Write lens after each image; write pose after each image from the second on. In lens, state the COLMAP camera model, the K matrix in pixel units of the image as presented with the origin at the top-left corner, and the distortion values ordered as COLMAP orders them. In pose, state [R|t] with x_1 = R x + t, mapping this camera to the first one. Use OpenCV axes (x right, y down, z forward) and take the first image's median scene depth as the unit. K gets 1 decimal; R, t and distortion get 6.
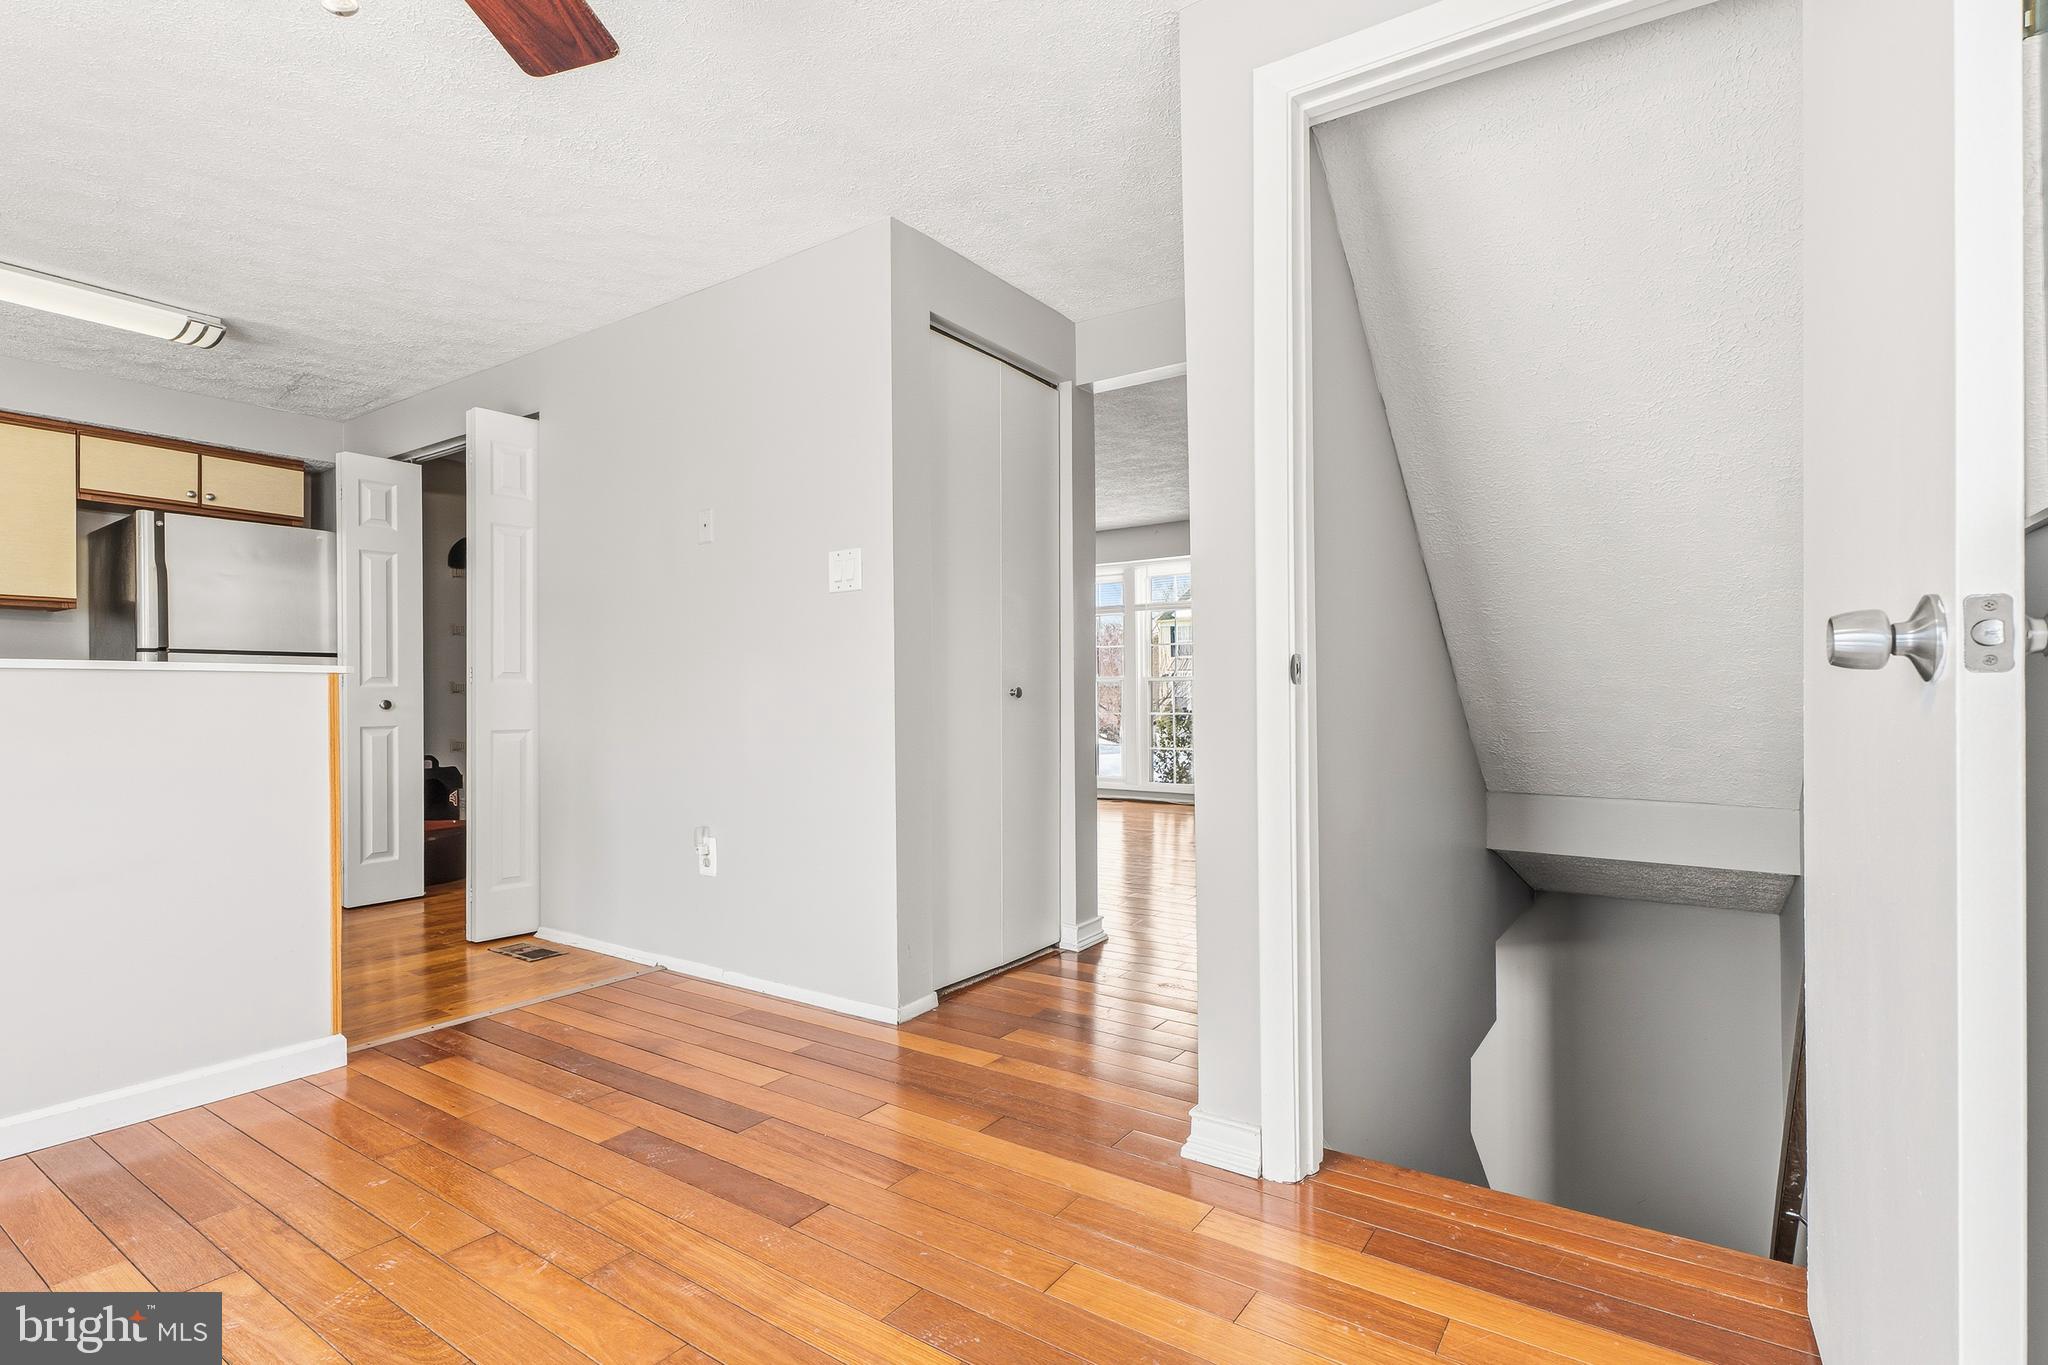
lens RADIAL K [[937.2, 0, 1026.0], [0, 937.2, 691.8], [0, 0, 1]] dist [0.003778, -0.000816]
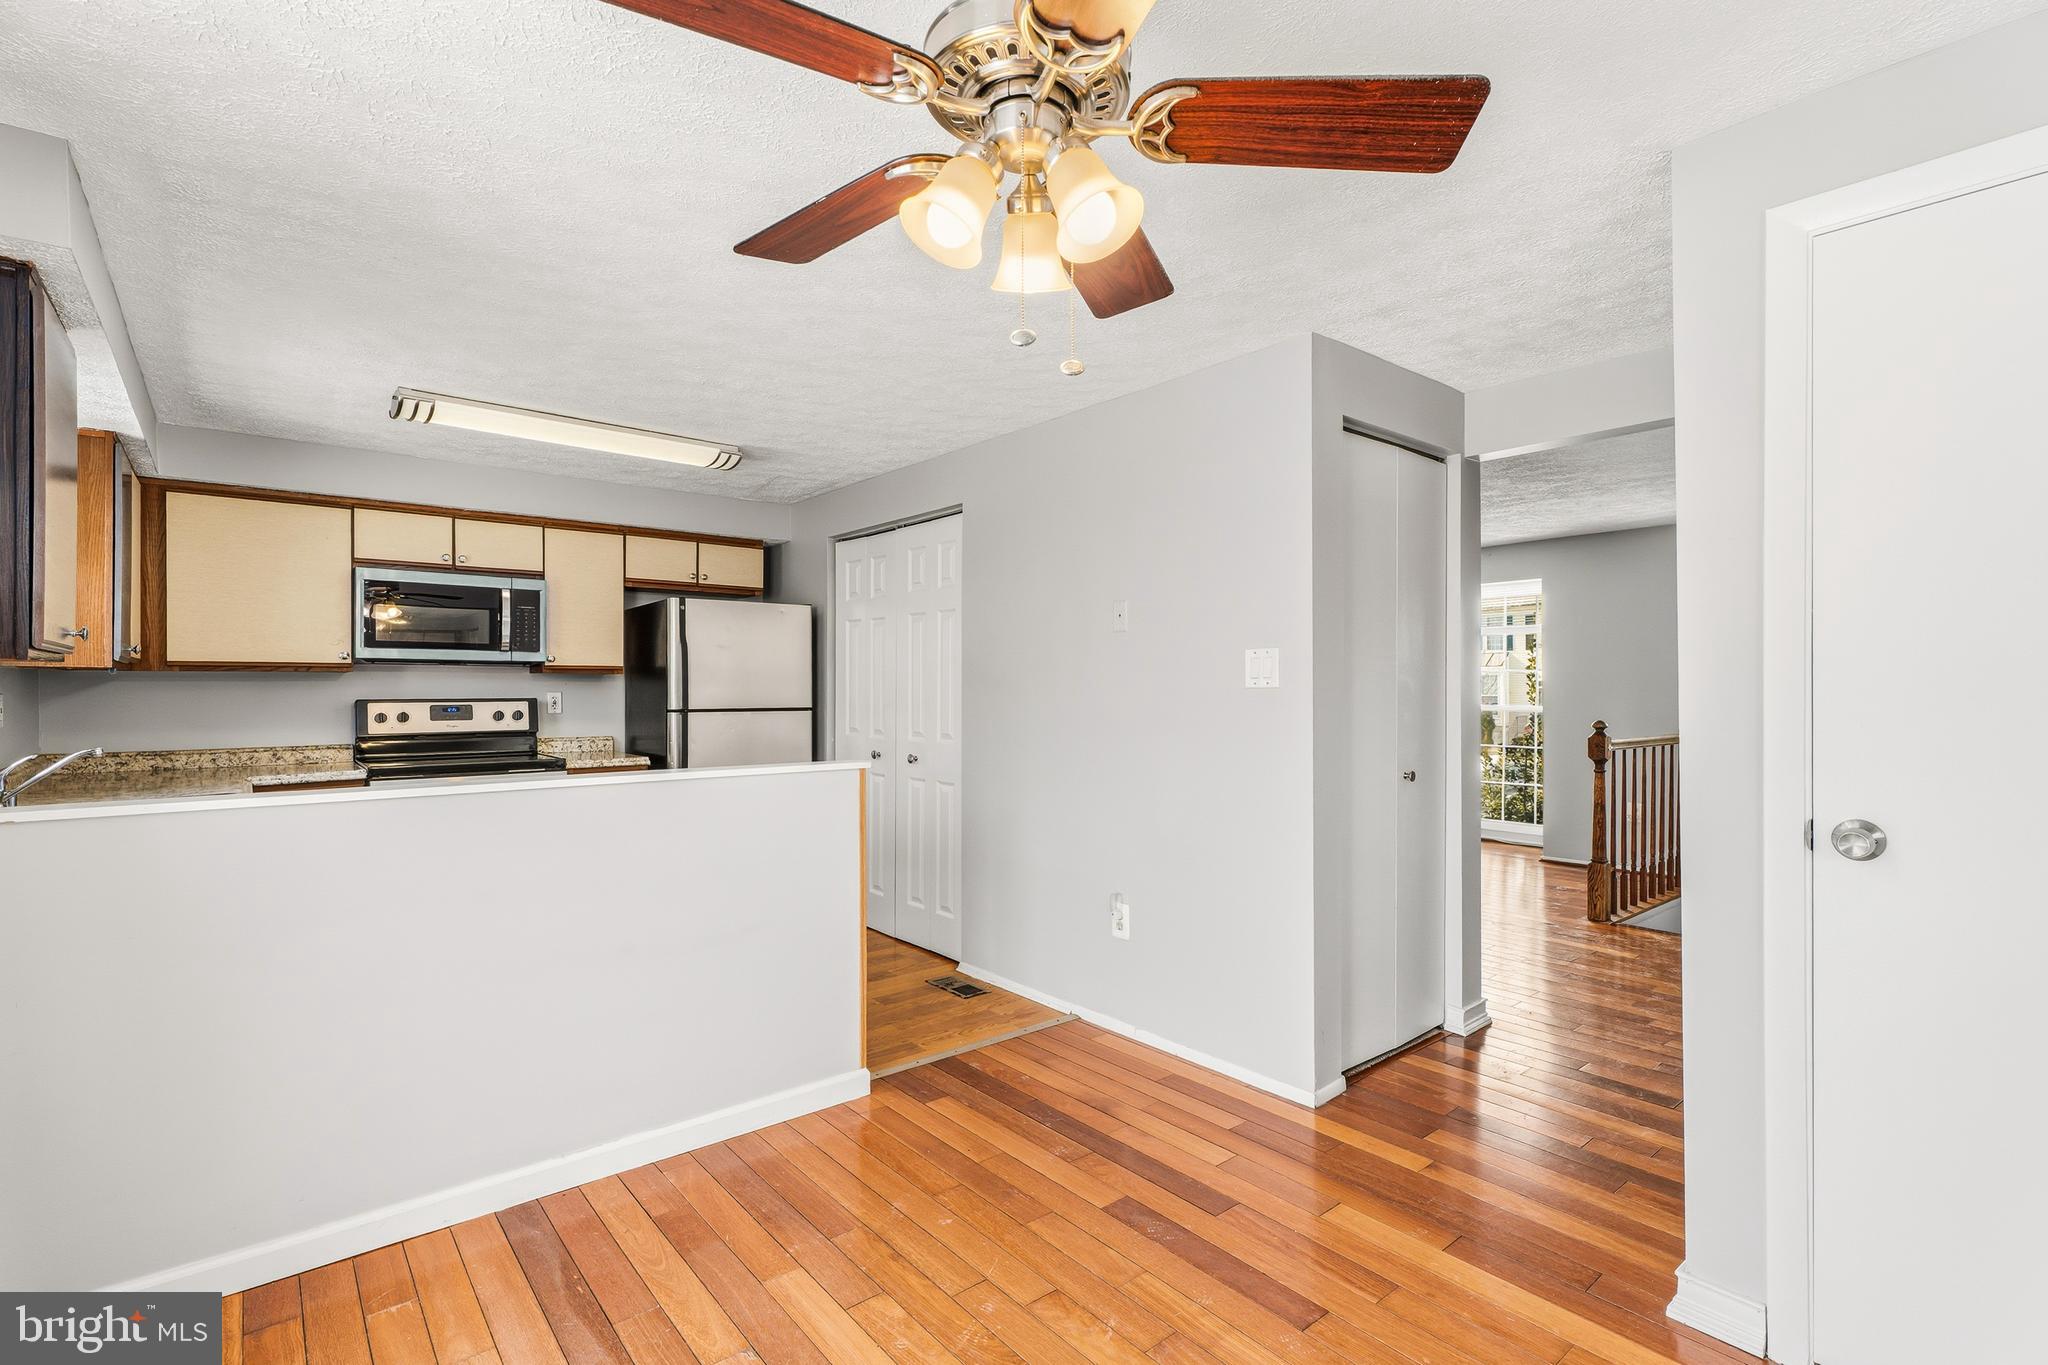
lens RADIAL K [[937.2, 0, 1052.1], [0, 937.2, 675.9], [0, 0, 1]] dist [0.003778, -0.000816]
pose [[0.967190, 0.022215, -0.253081, -0.155757], [-0.025099, 0.999652, -0.008174, -0.106866], [0.252811, 0.014257, 0.967411, -0.091997]]
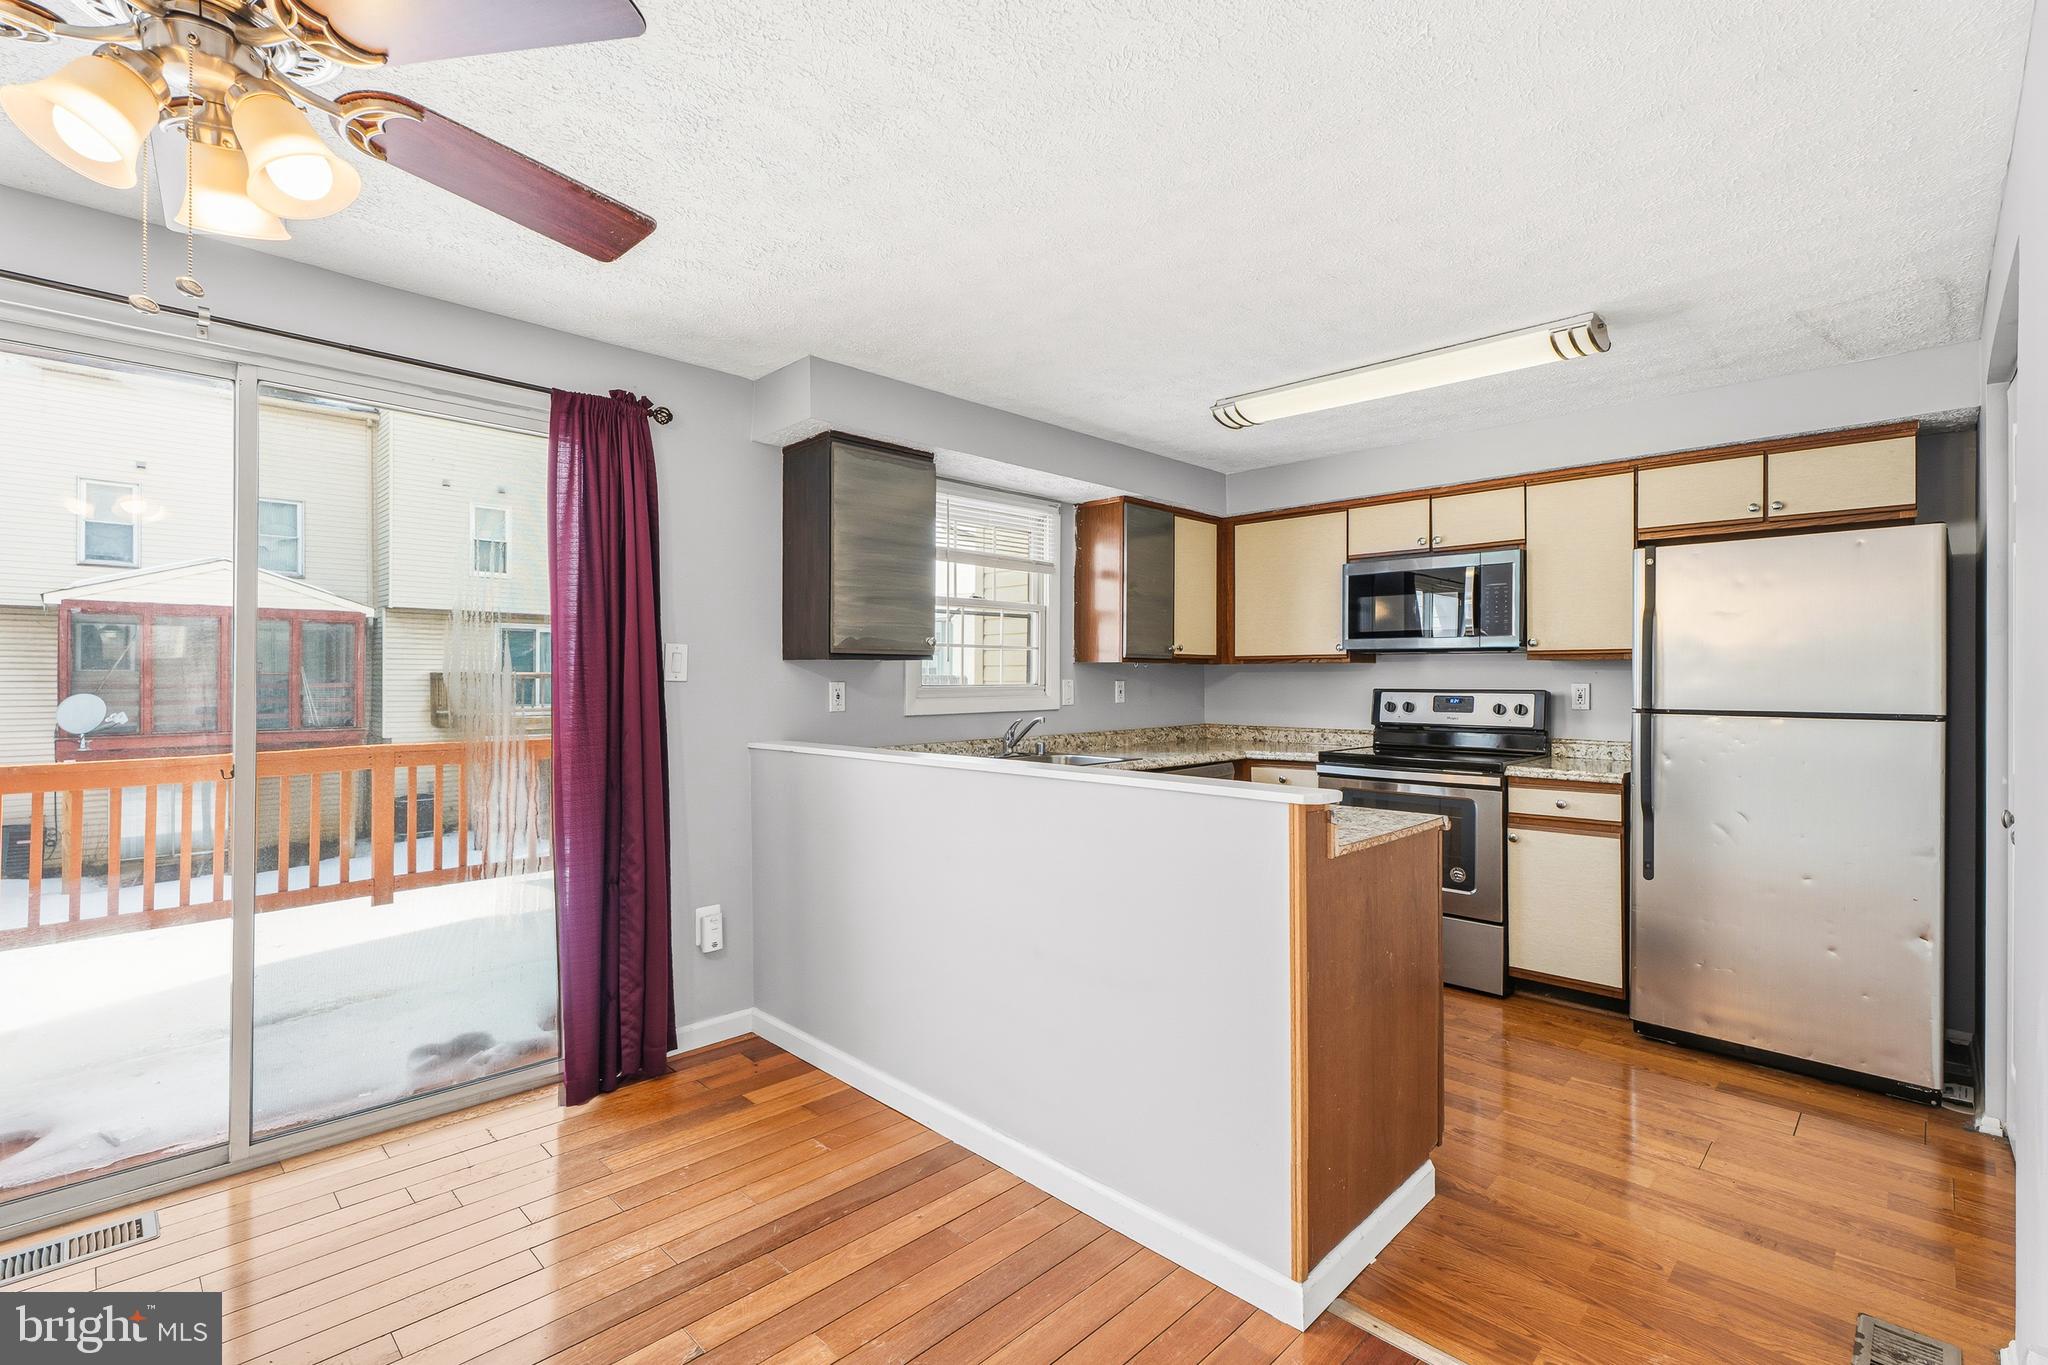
lens RADIAL K [[937.2, 0, 1036.6], [0, 937.2, 676.6], [0, 0, 1]] dist [0.003778, -0.000816]
pose [[-0.176425, 0.022360, -0.984060, 0.029734], [-0.000978, 0.999737, 0.022892, -0.109212], [0.984314, 0.005001, -0.176356, 0.708221]]
